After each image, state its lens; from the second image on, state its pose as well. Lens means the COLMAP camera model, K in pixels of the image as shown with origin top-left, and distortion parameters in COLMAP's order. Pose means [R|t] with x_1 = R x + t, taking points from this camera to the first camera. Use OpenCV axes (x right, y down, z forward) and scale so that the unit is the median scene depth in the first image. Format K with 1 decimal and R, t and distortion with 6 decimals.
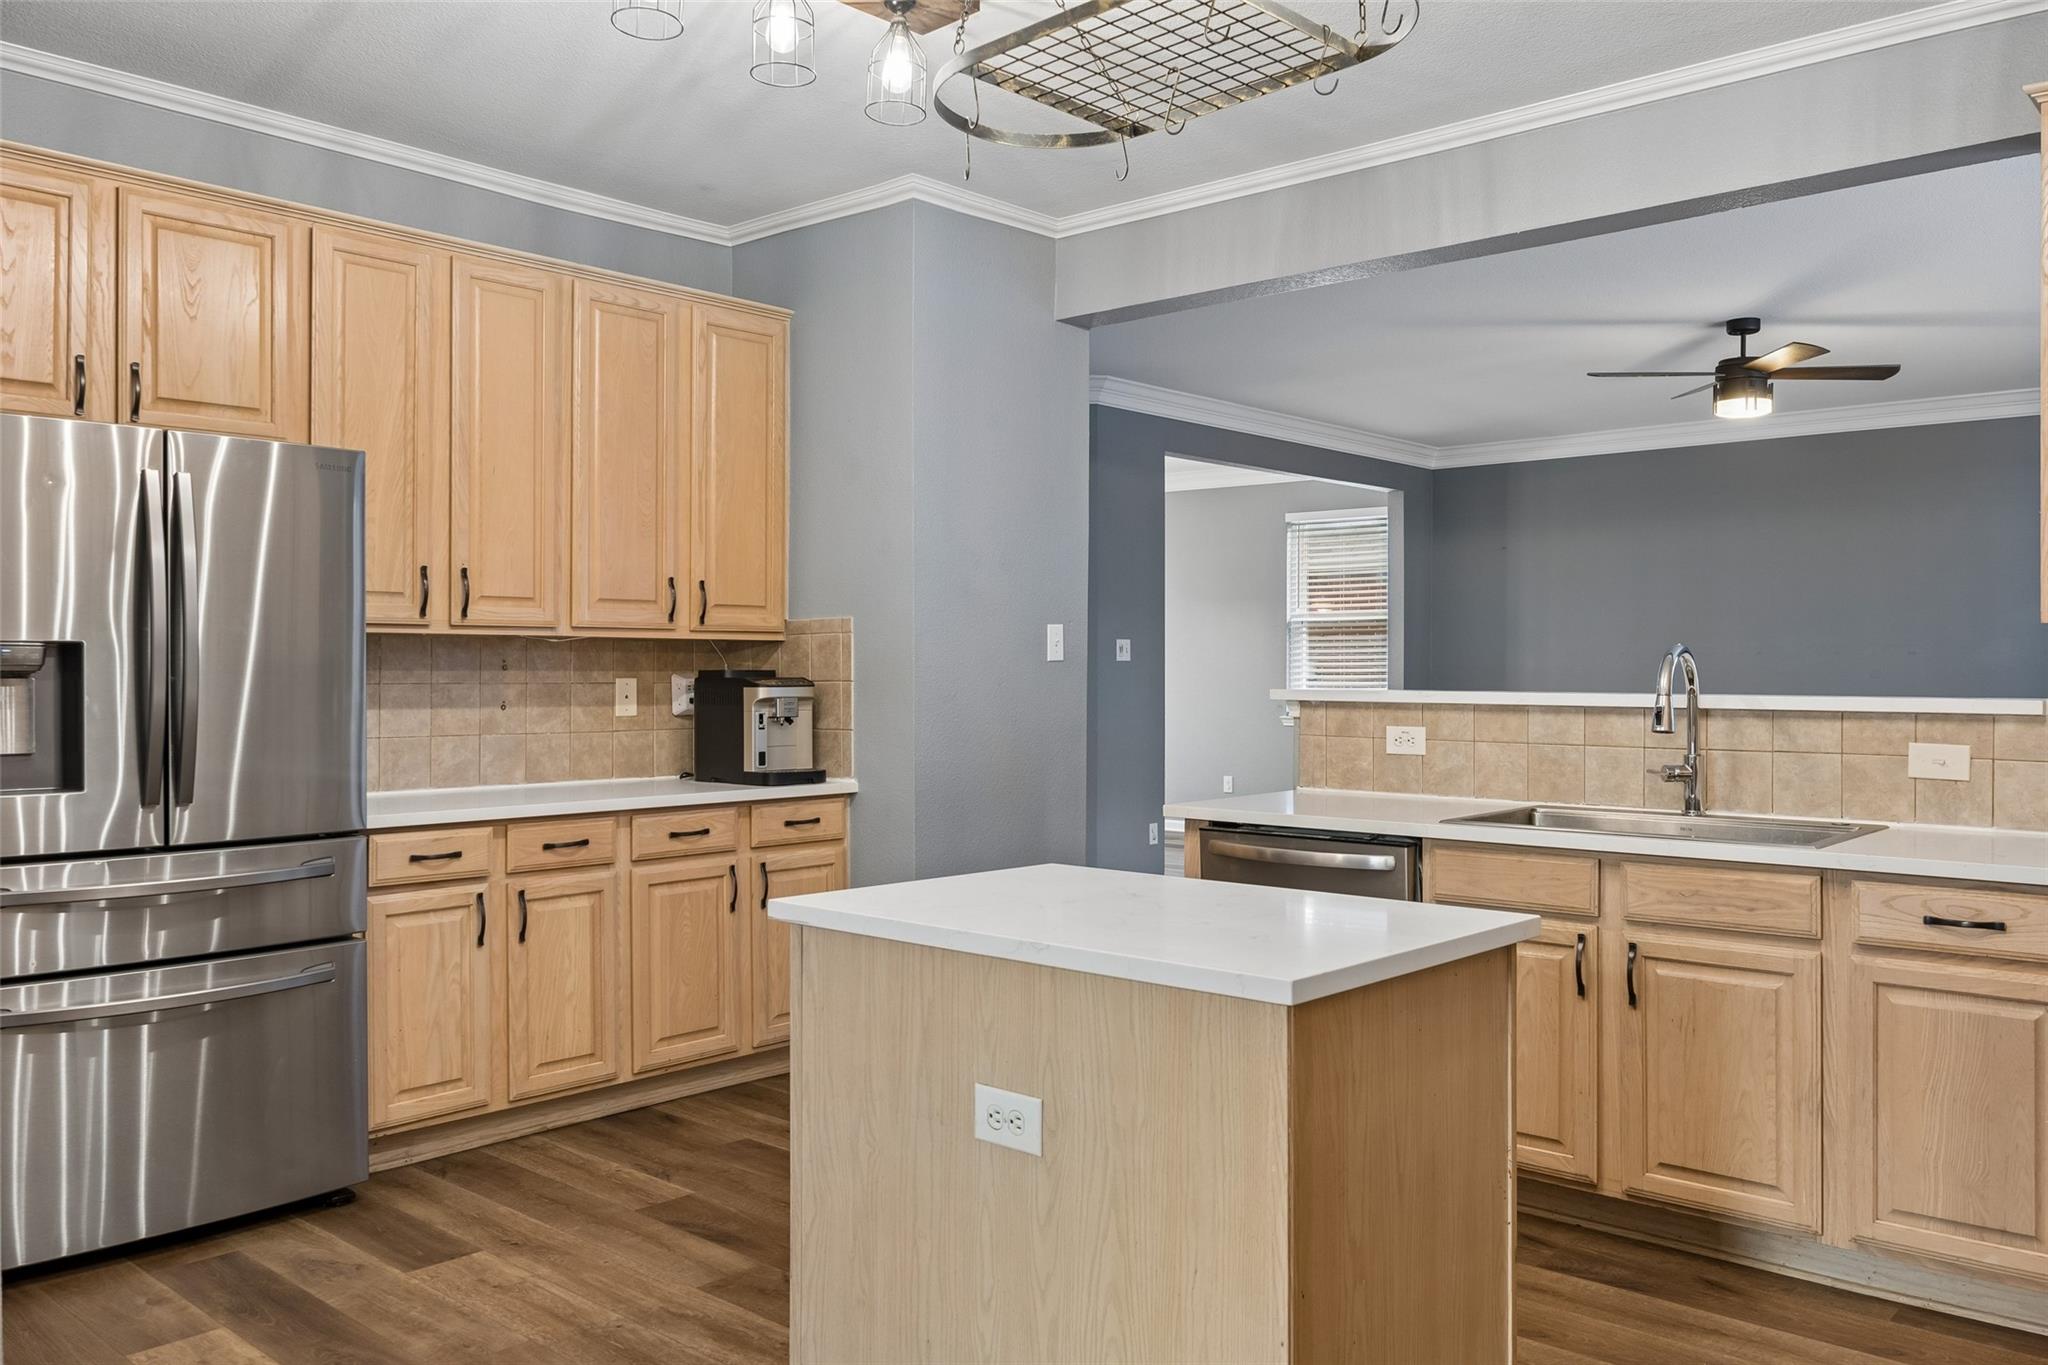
lens RADIAL K [[1629.1, 0, 1022.8], [0, 1629.1, 676.5], [0, 0, 1]] dist [-0.010480, 0.006695]
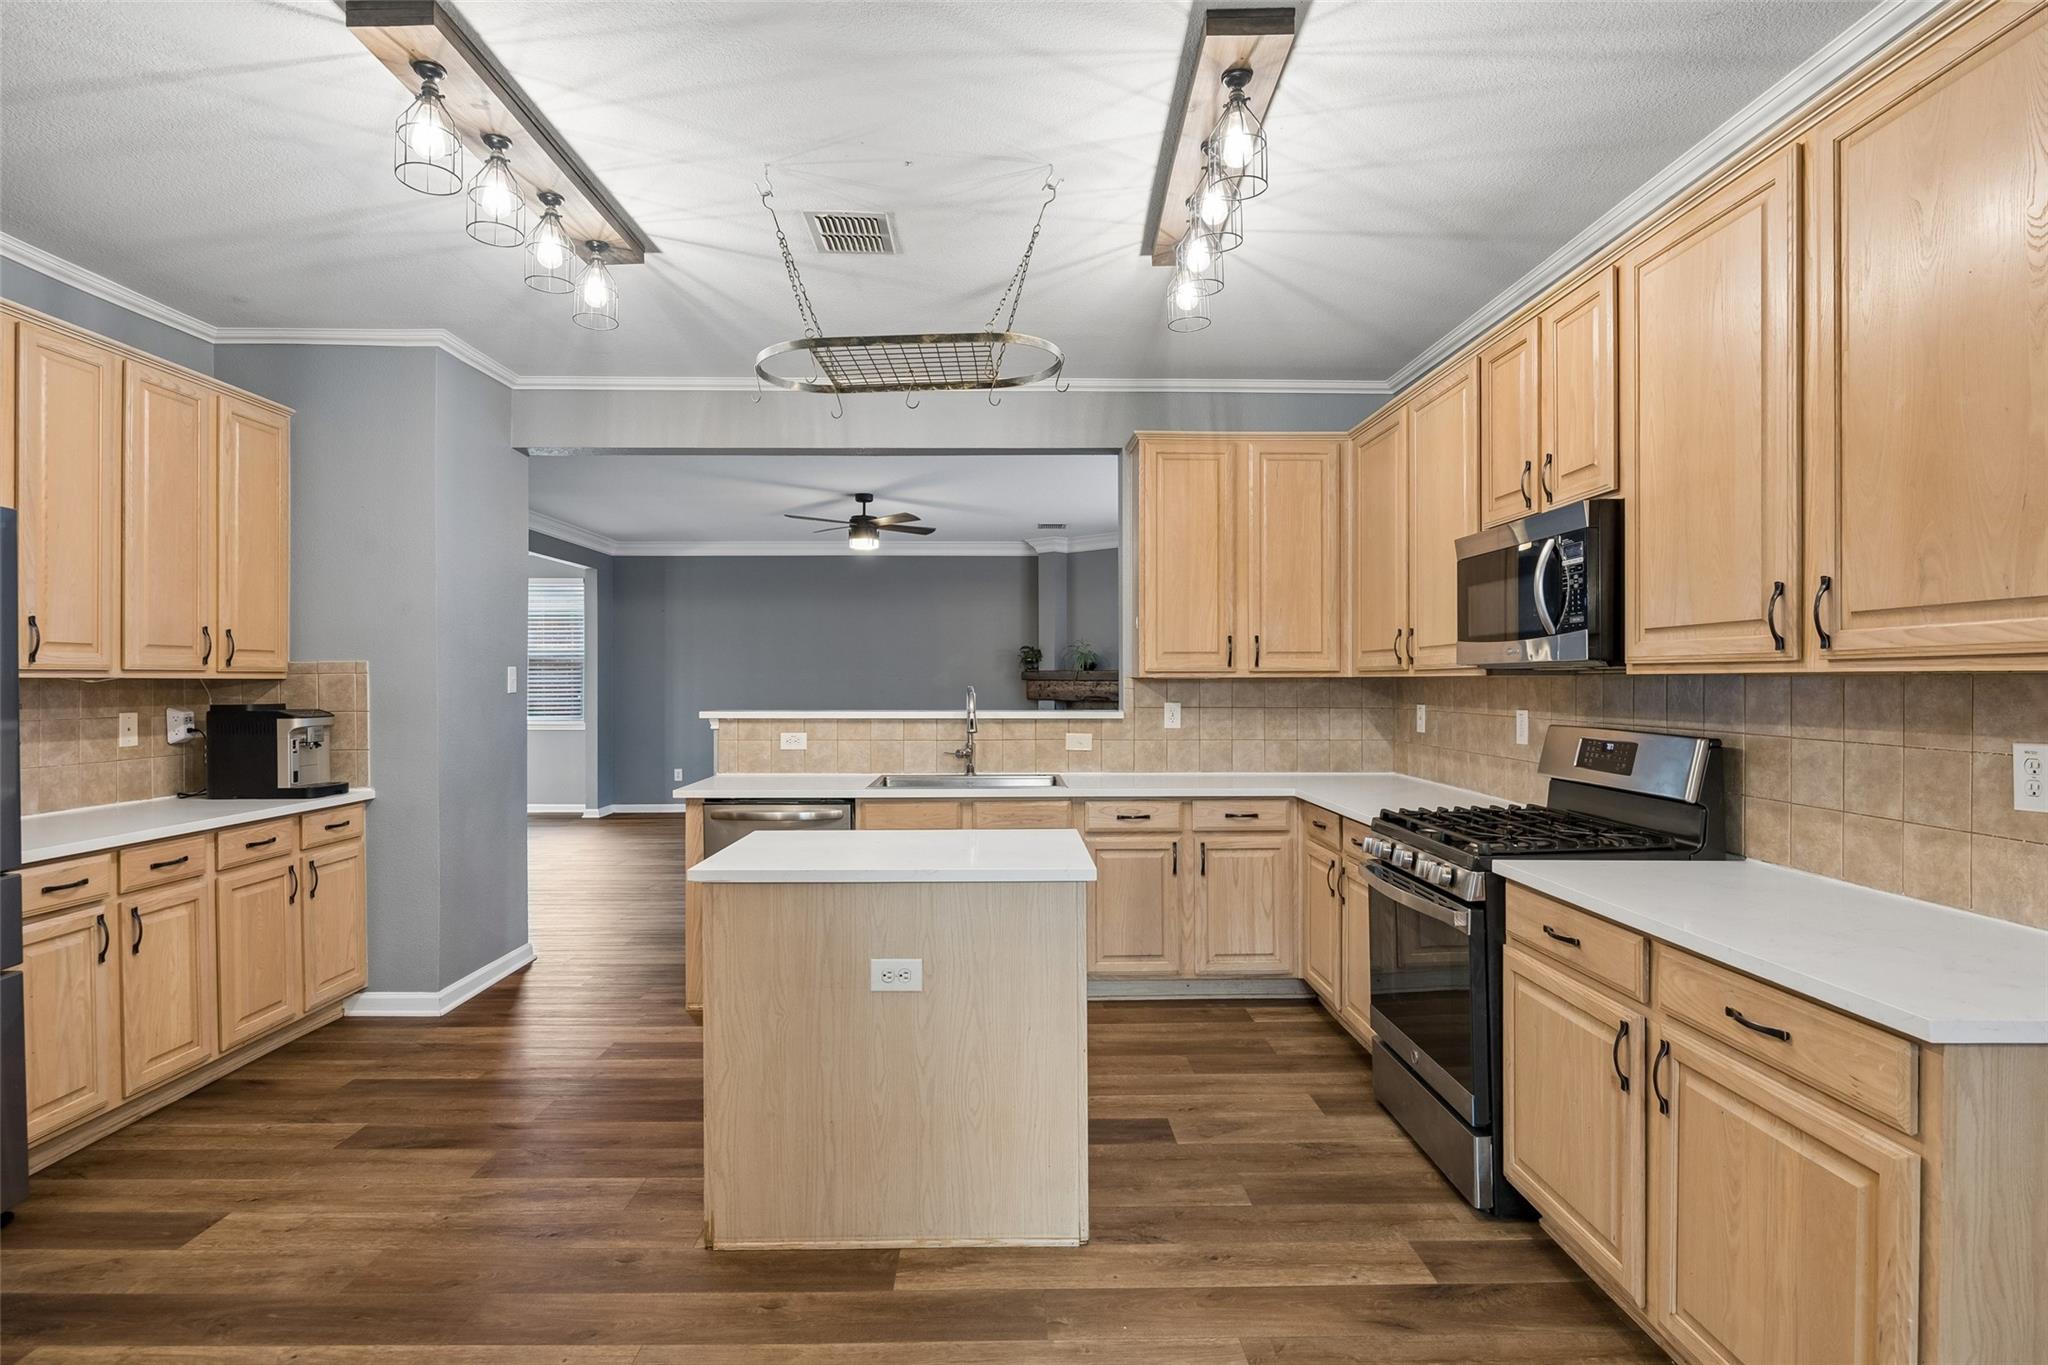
lens RADIAL K [[1084.8, 0, 1023.6], [0, 1084.8, 685.5], [0, 0, 1]] dist [-0.006615, -0.001304]
pose [[0.723362, -0.005874, 0.690444, -0.358760], [0.005084, 0.999982, 0.003181, -0.019826], [-0.690450, 0.001209, 0.723379, 0.036854]]
